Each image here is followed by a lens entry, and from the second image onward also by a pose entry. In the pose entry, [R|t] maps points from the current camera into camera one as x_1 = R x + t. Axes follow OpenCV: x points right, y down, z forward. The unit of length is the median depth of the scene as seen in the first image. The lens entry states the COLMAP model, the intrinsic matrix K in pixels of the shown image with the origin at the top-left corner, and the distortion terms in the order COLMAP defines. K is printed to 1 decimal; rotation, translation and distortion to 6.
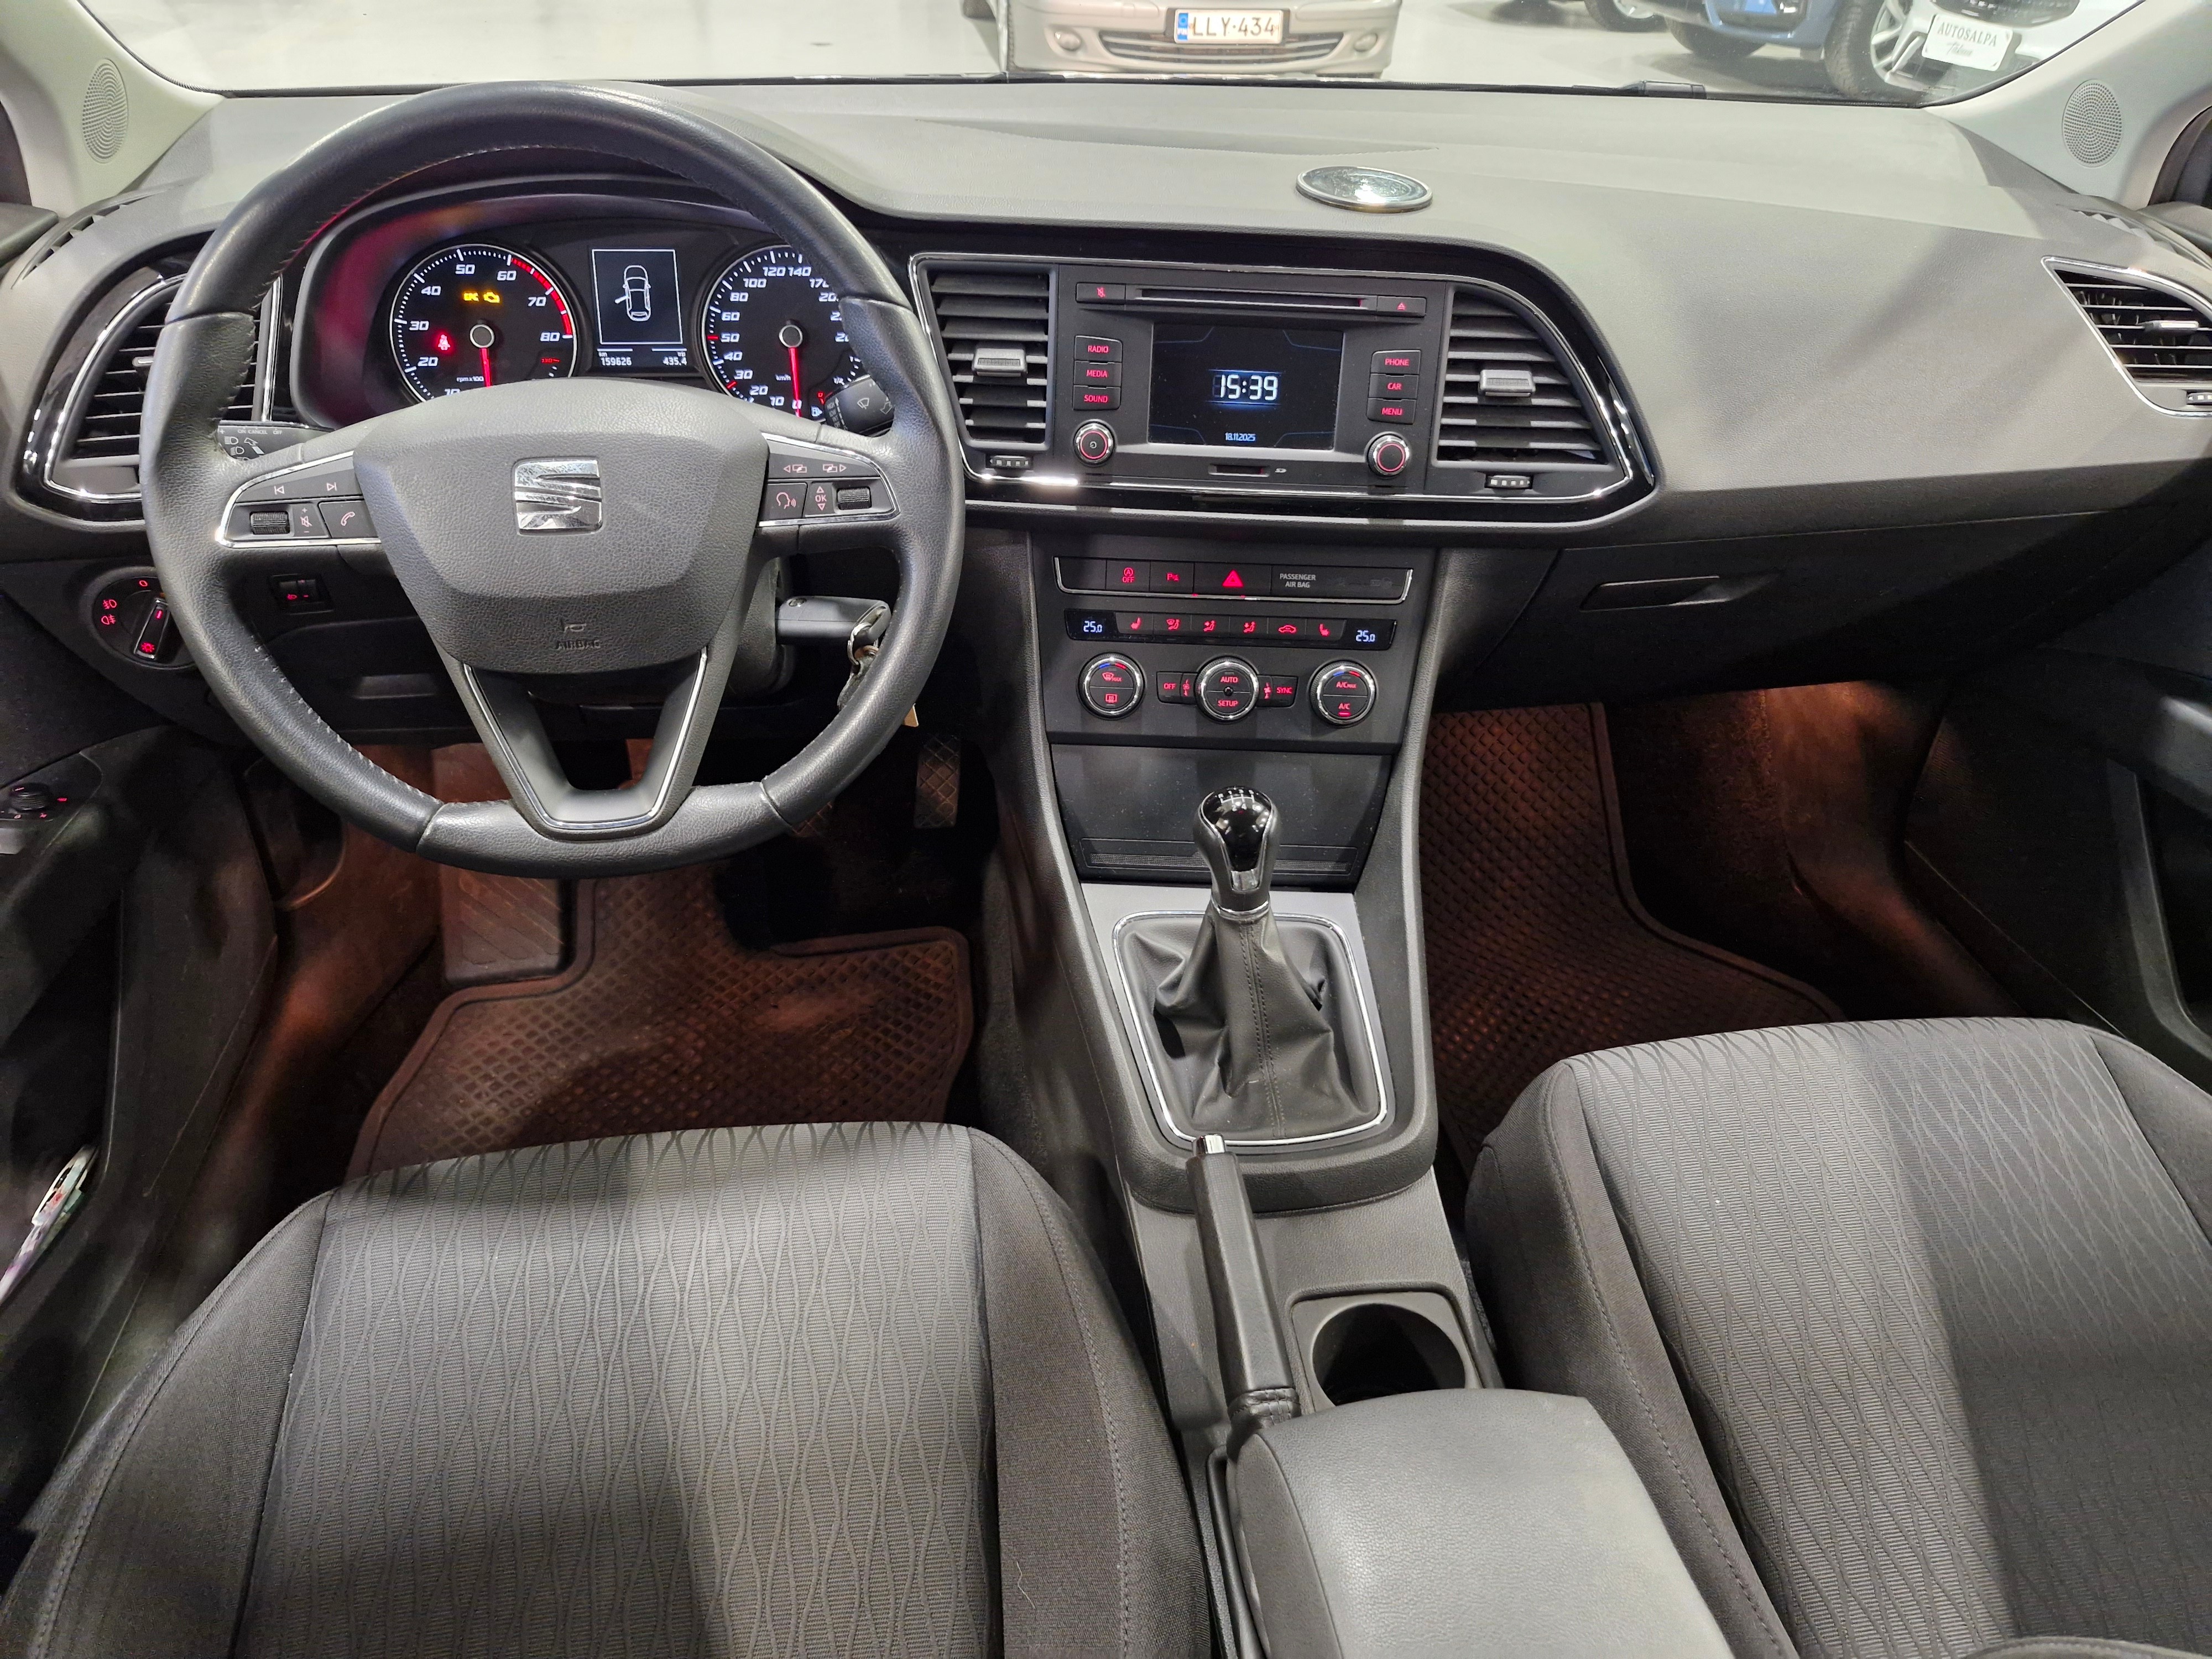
lens RADIAL K [[1584.6, 0, 1101.4], [0, 1584.6, 835.8], [0, 0, 1]] dist [0.130437, -0.139349]
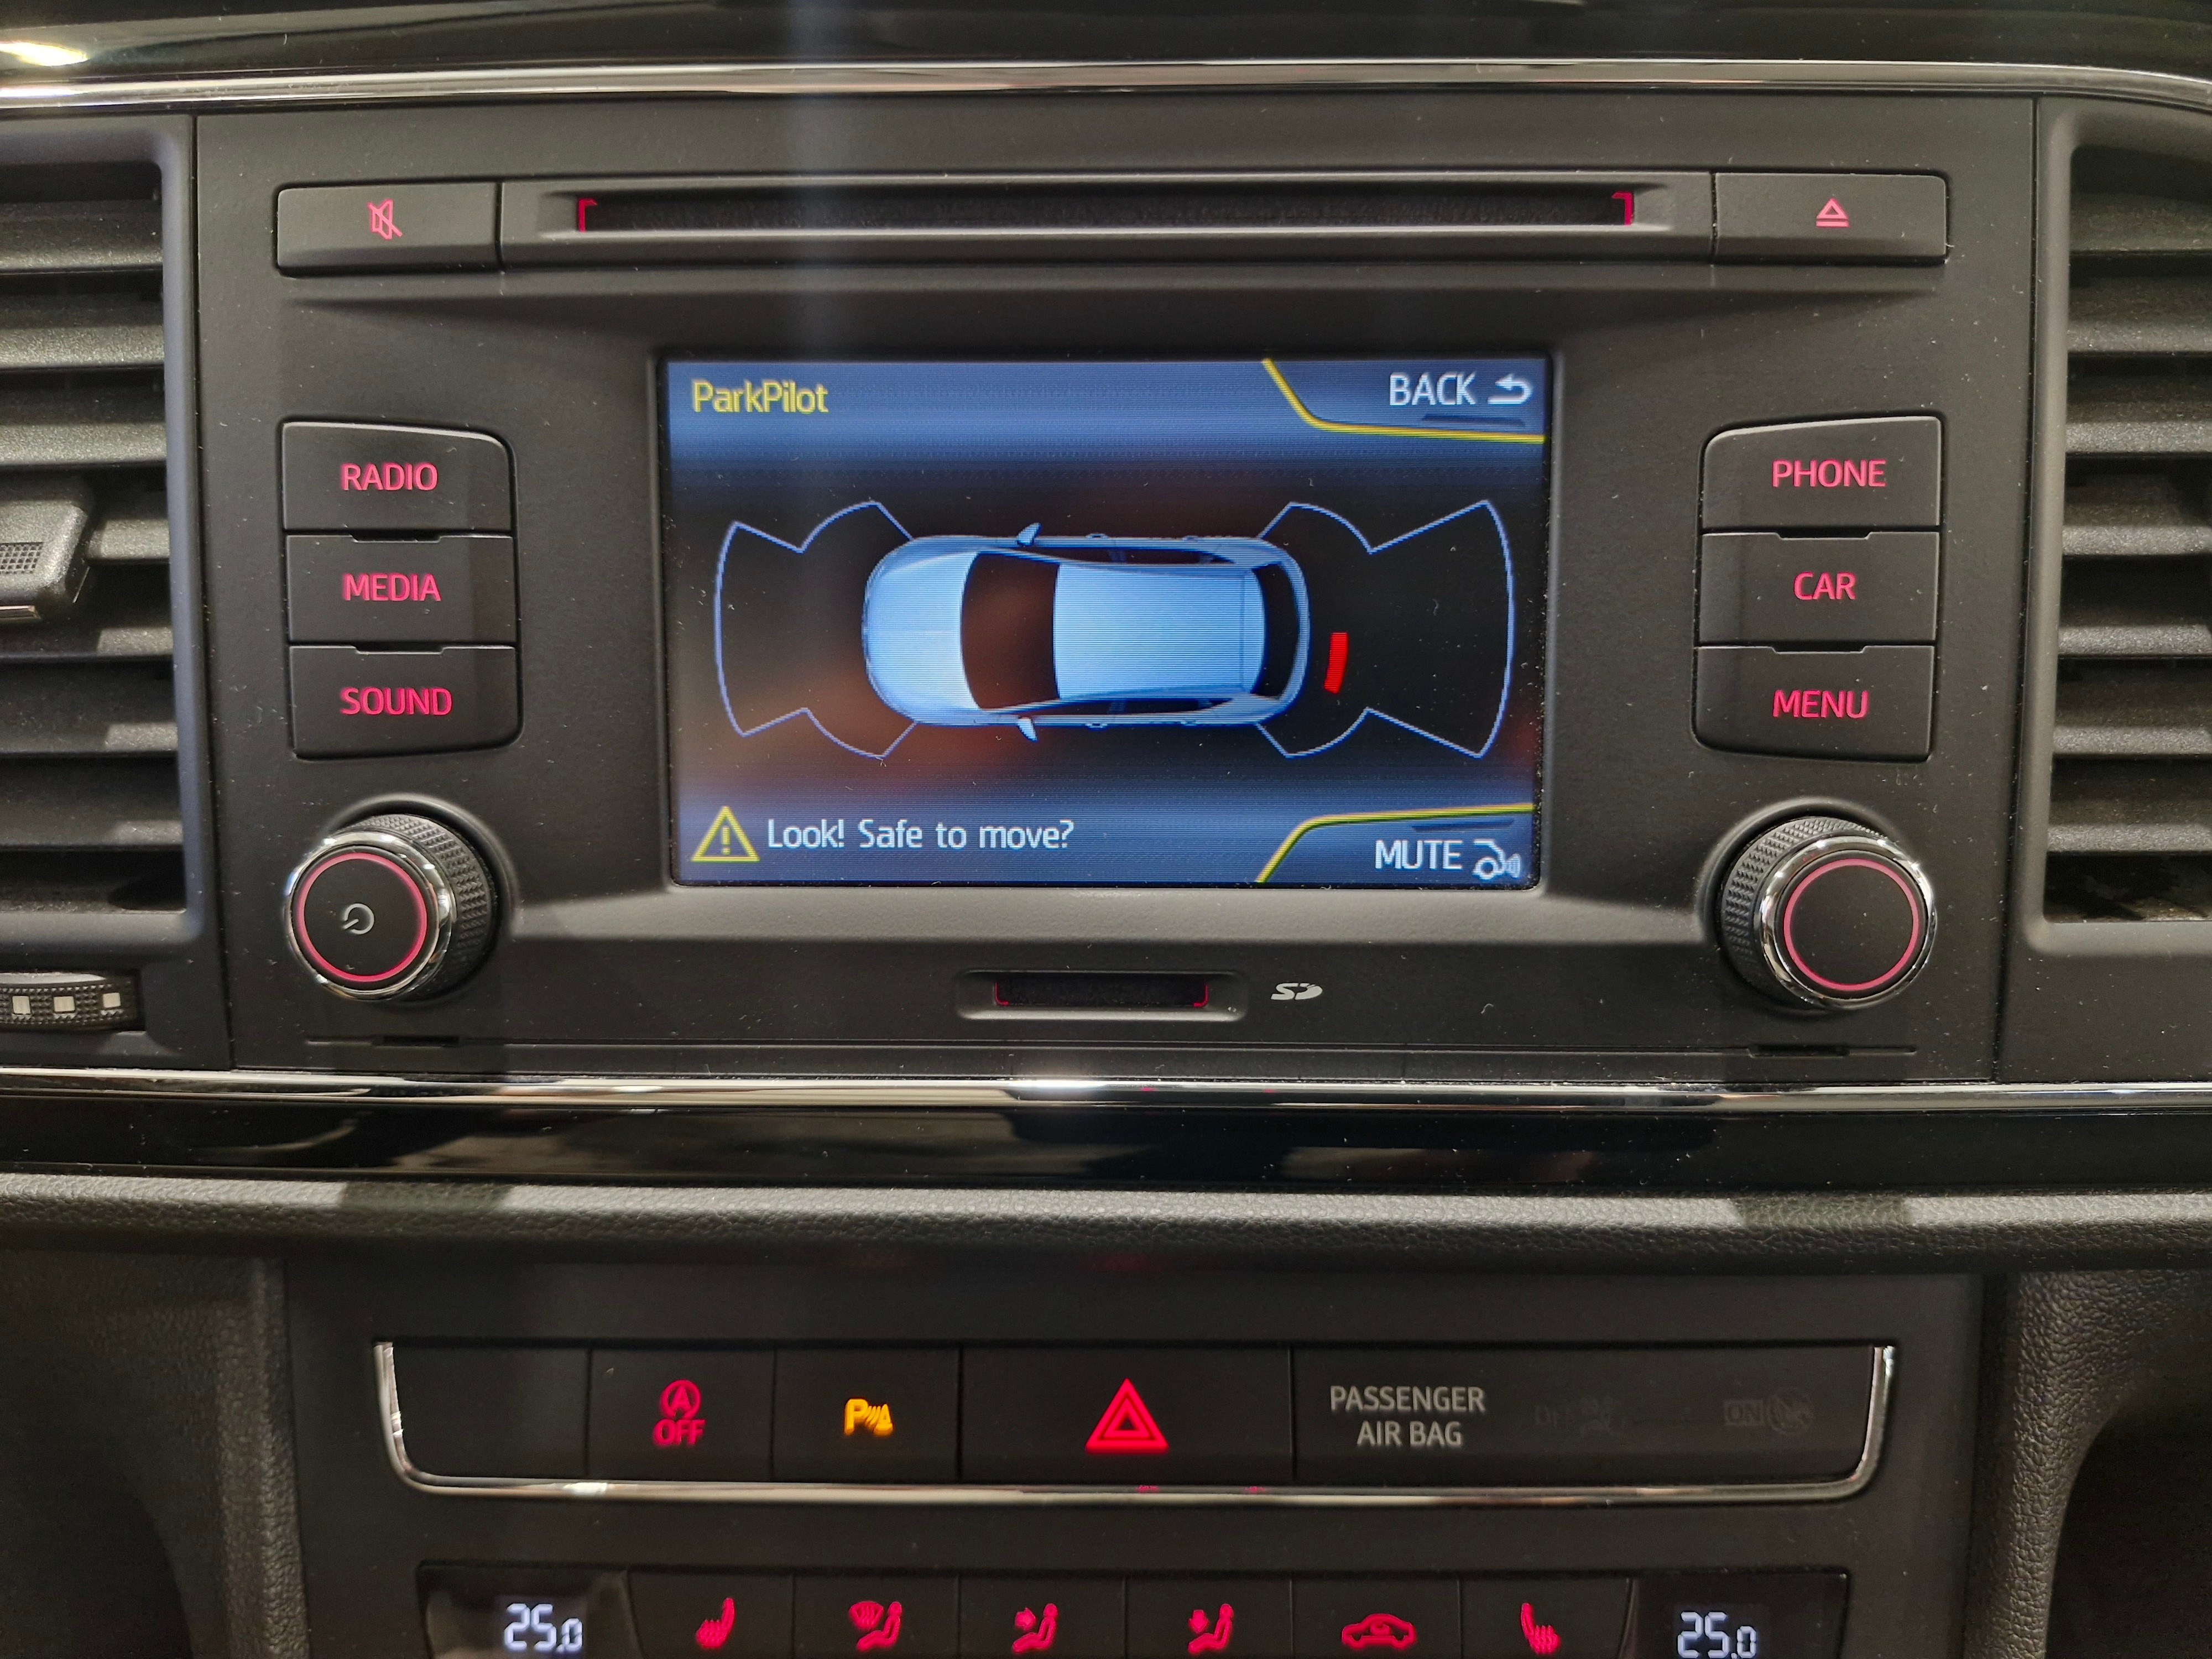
lens RADIAL K [[1551.3, 0, 1106.0], [0, 1551.3, 829.5], [0, 0, 1]] dist [0.028369, -0.075847]
pose [[0.998534, -0.042056, -0.034083, 0.094364], [0.034117, 0.977759, -0.206937, -0.207014], [0.042027, 0.205471, 0.977760, 0.790325]]
